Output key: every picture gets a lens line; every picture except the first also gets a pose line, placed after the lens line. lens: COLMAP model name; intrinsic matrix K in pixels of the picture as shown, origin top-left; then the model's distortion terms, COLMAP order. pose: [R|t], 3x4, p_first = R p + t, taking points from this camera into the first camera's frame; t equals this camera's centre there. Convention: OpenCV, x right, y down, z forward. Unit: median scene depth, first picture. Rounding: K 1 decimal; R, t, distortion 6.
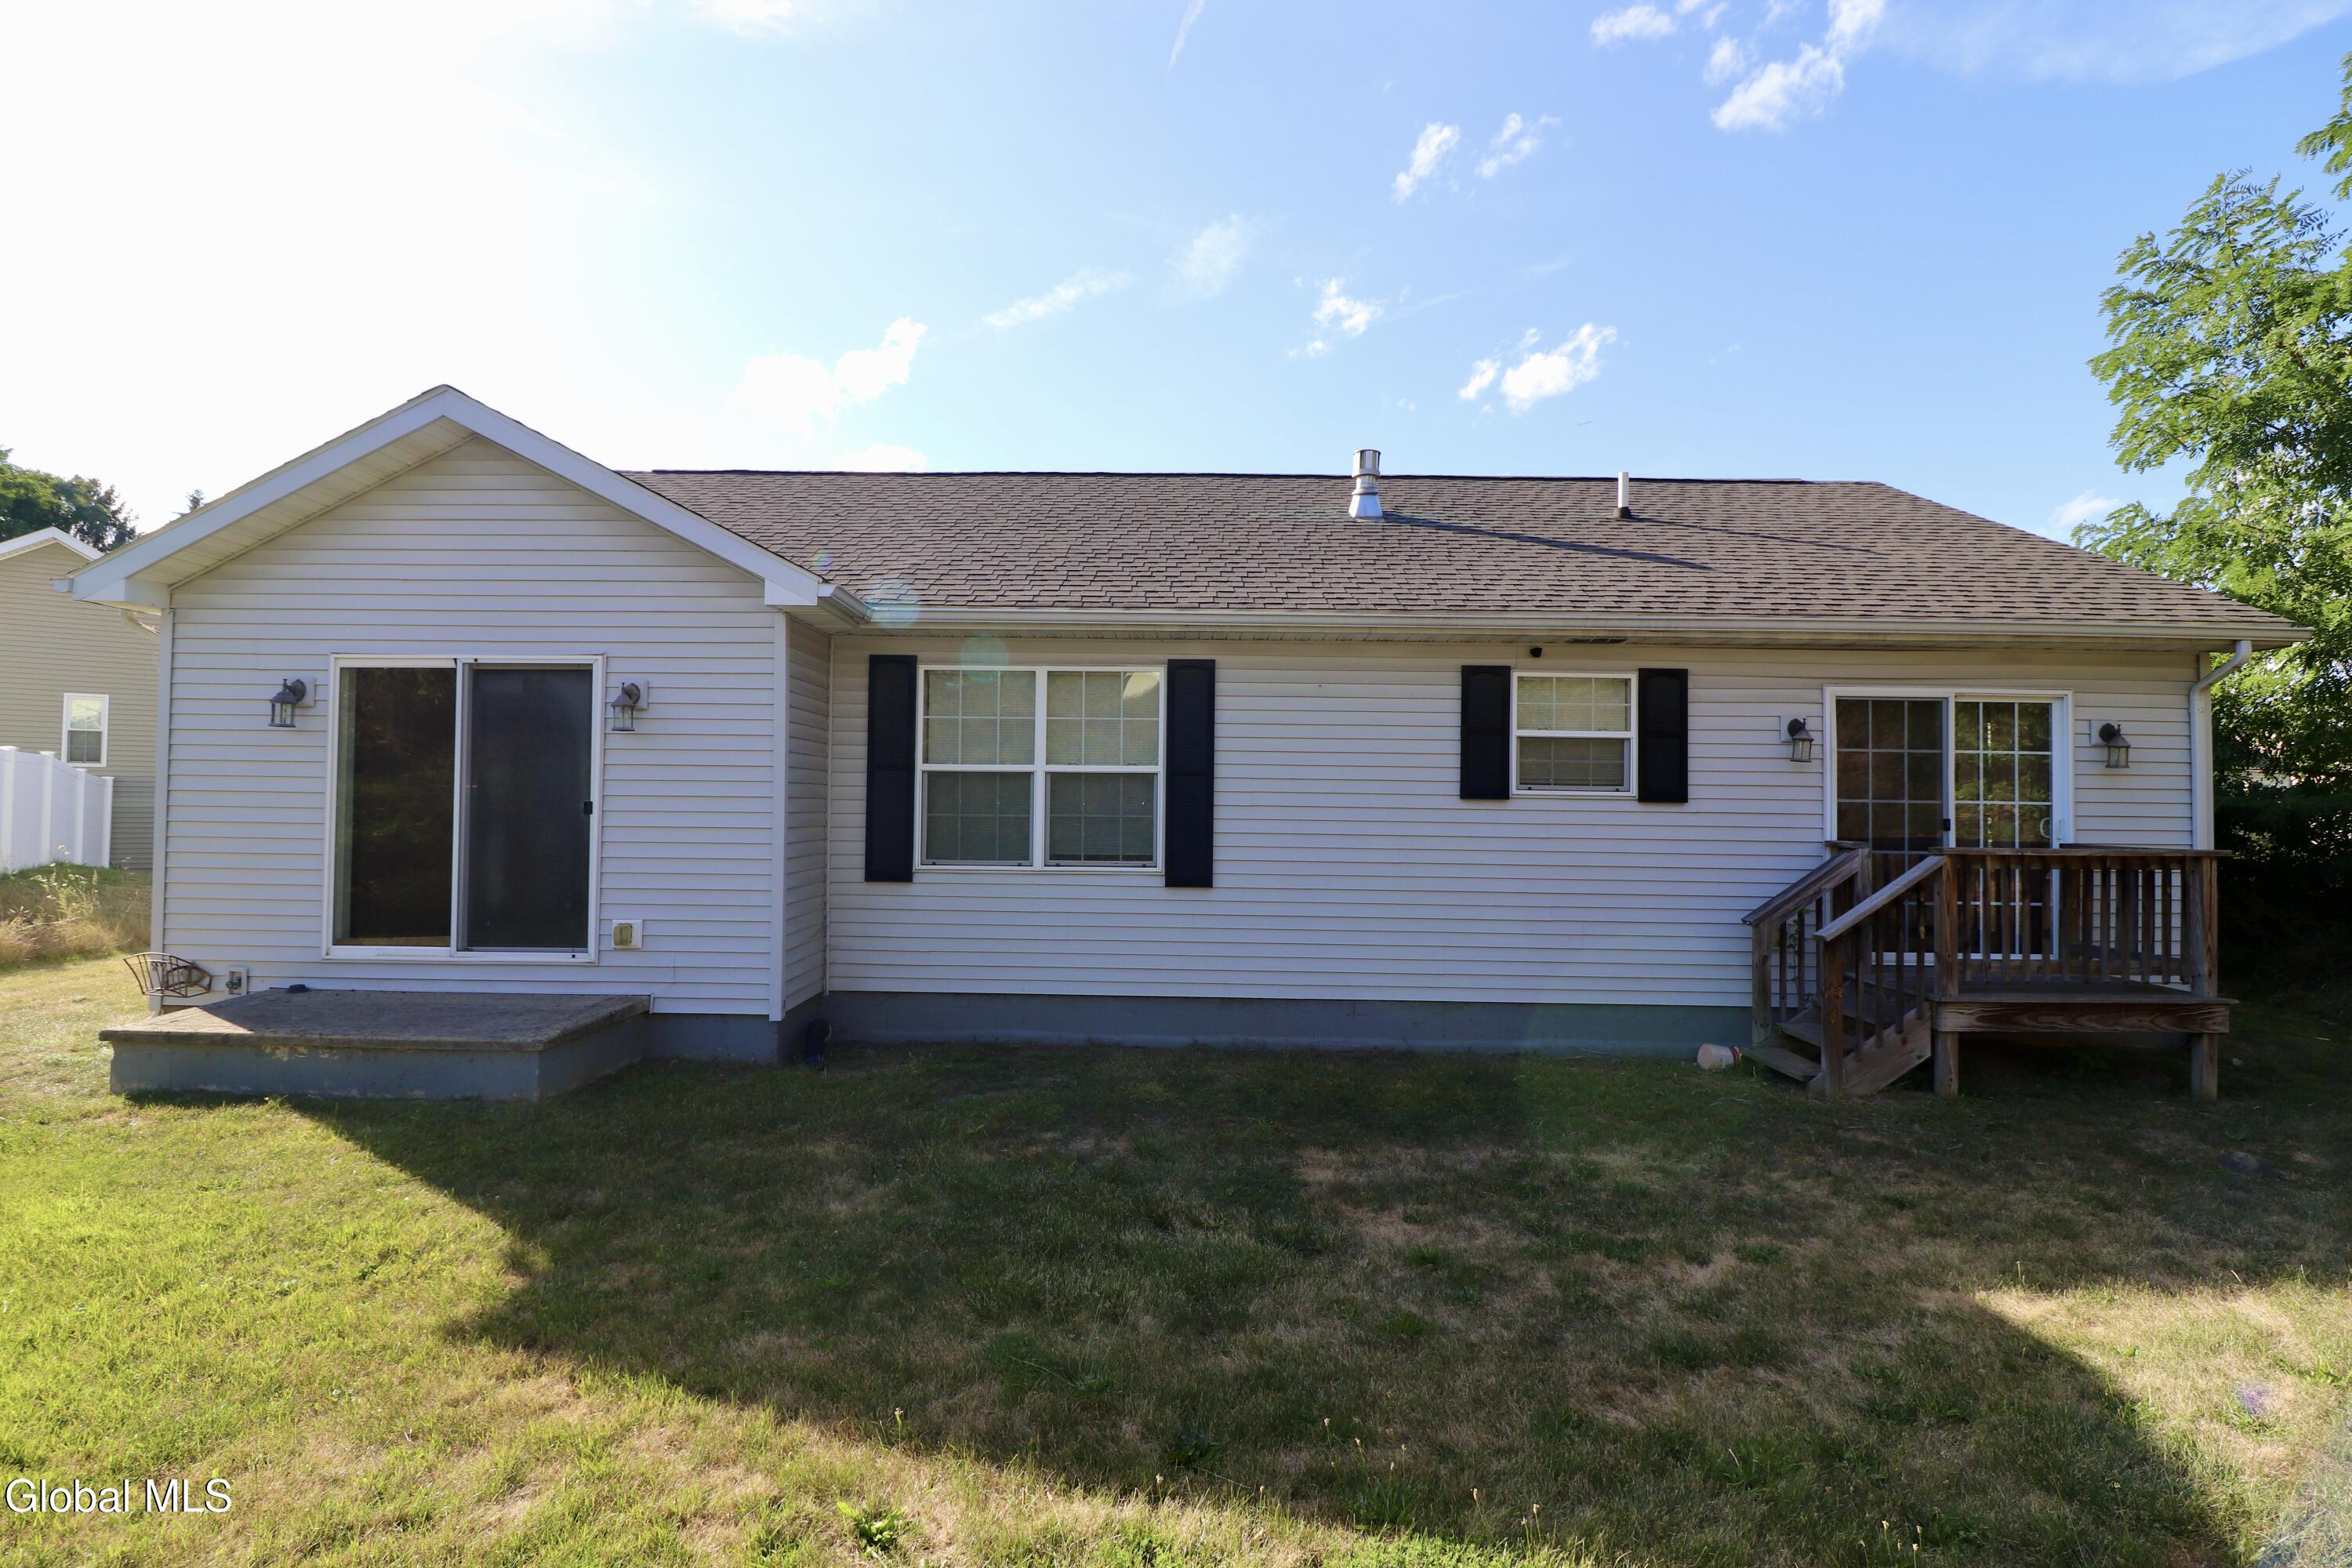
lens RADIAL K [[1108.0, 0, 1181.5], [0, 1108.0, 778.2], [0, 0, 1]] dist [0.009235, -0.014364]
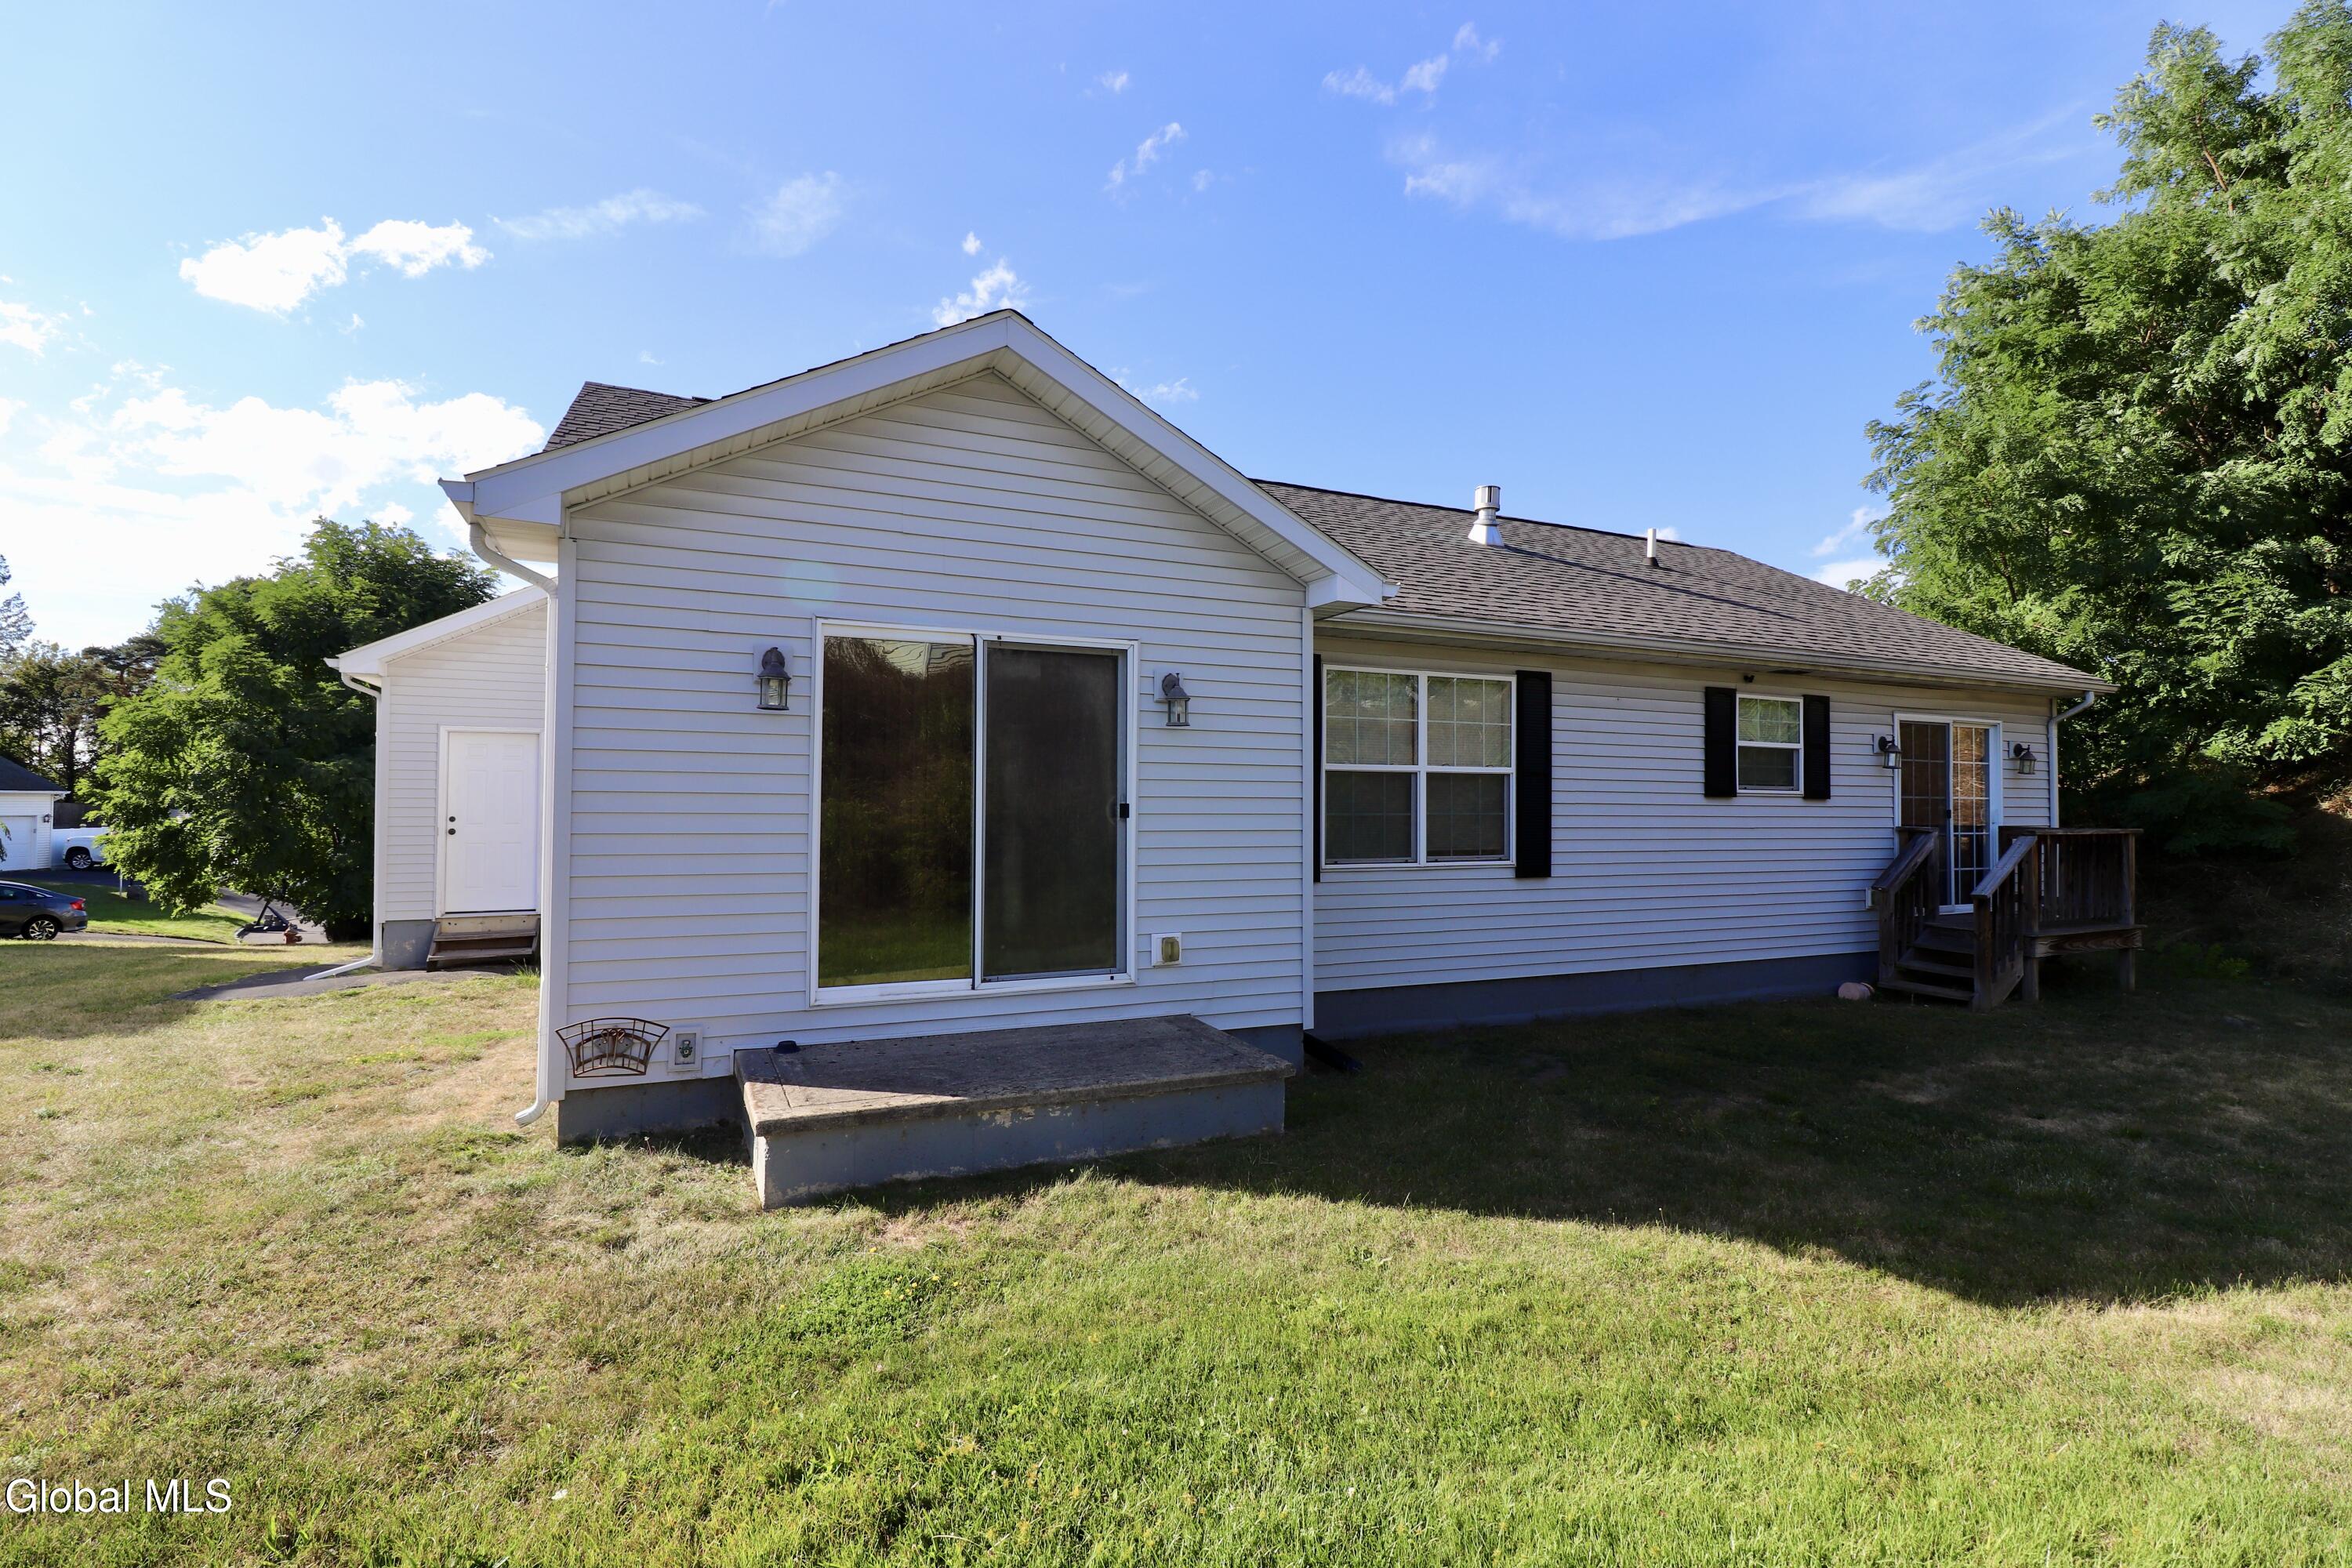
lens RADIAL K [[1108.0, 0, 1181.5], [0, 1108.0, 778.2], [0, 0, 1]] dist [0.009235, -0.014364]
pose [[0.898725, 0.004108, 0.438493, -0.802502], [-0.007768, 0.999948, 0.006553, -0.005282], [-0.438444, -0.009296, 0.898711, 0.163094]]
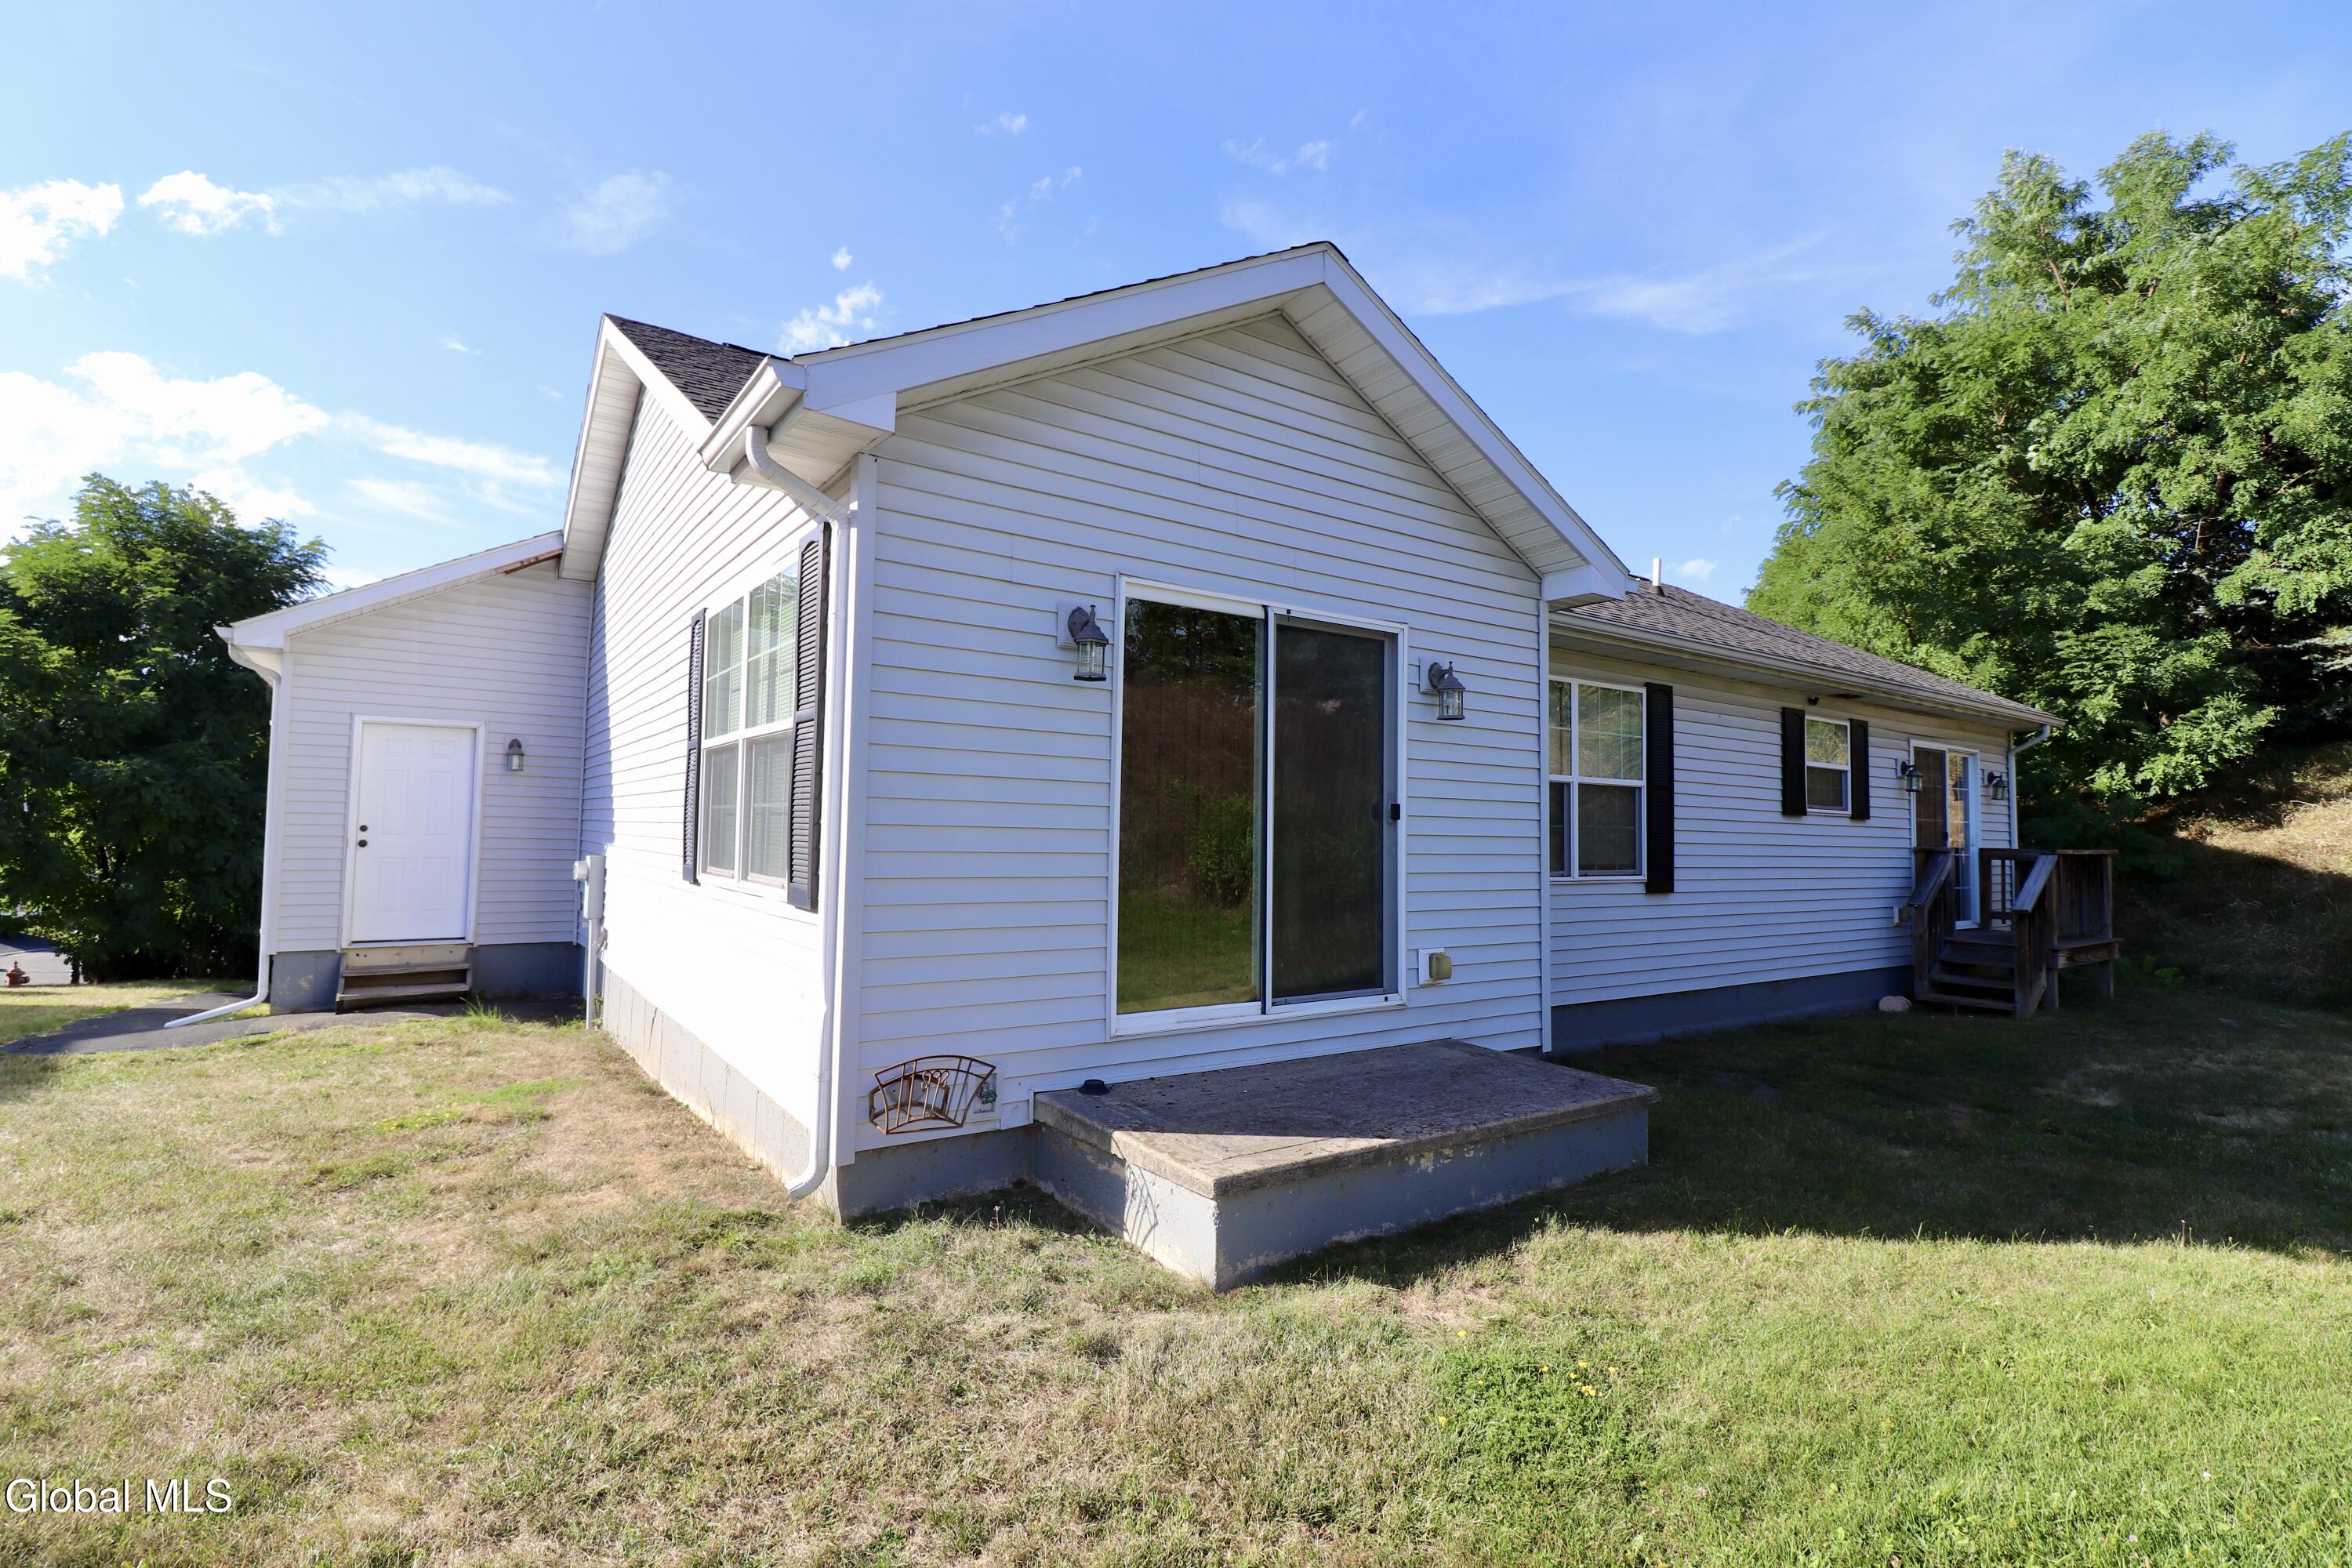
lens RADIAL K [[1098.6, 0, 1183.9], [0, 1098.6, 772.0], [0, 0, 1]] dist [0.005468, -0.011305]
pose [[0.806771, 0.035536, 0.589794, -1.024225], [-0.018251, 0.999212, -0.035240, 0.026288], [-0.590582, 0.017666, 0.806784, 0.407721]]
